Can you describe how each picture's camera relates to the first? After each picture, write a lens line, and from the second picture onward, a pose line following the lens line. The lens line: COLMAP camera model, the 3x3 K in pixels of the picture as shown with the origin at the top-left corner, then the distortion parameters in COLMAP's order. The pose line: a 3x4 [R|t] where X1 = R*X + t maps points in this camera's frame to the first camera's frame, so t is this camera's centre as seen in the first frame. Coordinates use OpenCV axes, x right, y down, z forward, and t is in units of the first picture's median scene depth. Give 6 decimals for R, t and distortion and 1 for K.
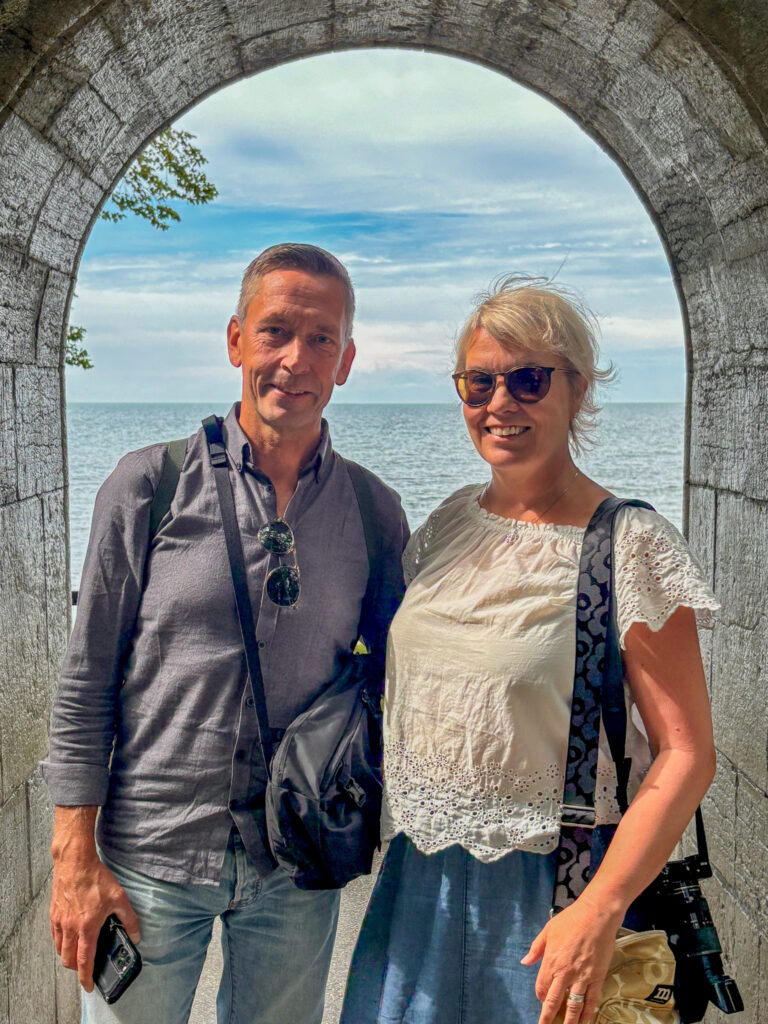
lens RADIAL K [[1277.5, 0, 384.6], [0, 1277.5, 509.9], [0, 0, 1]] dist [-0.002942, 0.000000]
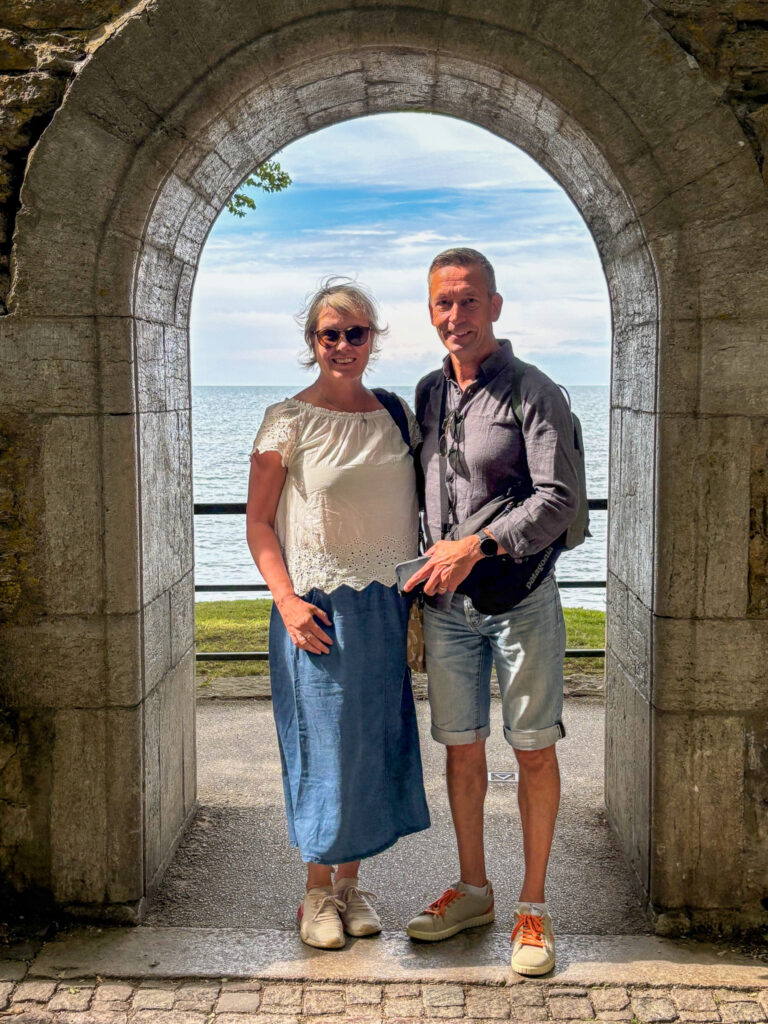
lens RADIAL K [[1277.5, 0, 384.5], [0, 1277.5, 513.1], [0, 0, 1]] dist [-0.002942, 0.000000]
pose [[0.998455, 0.005922, -0.055243, 0.068271], [-0.005005, 0.999848, 0.016713, 0.087799], [0.055334, -0.016410, 0.998333, -0.543483]]
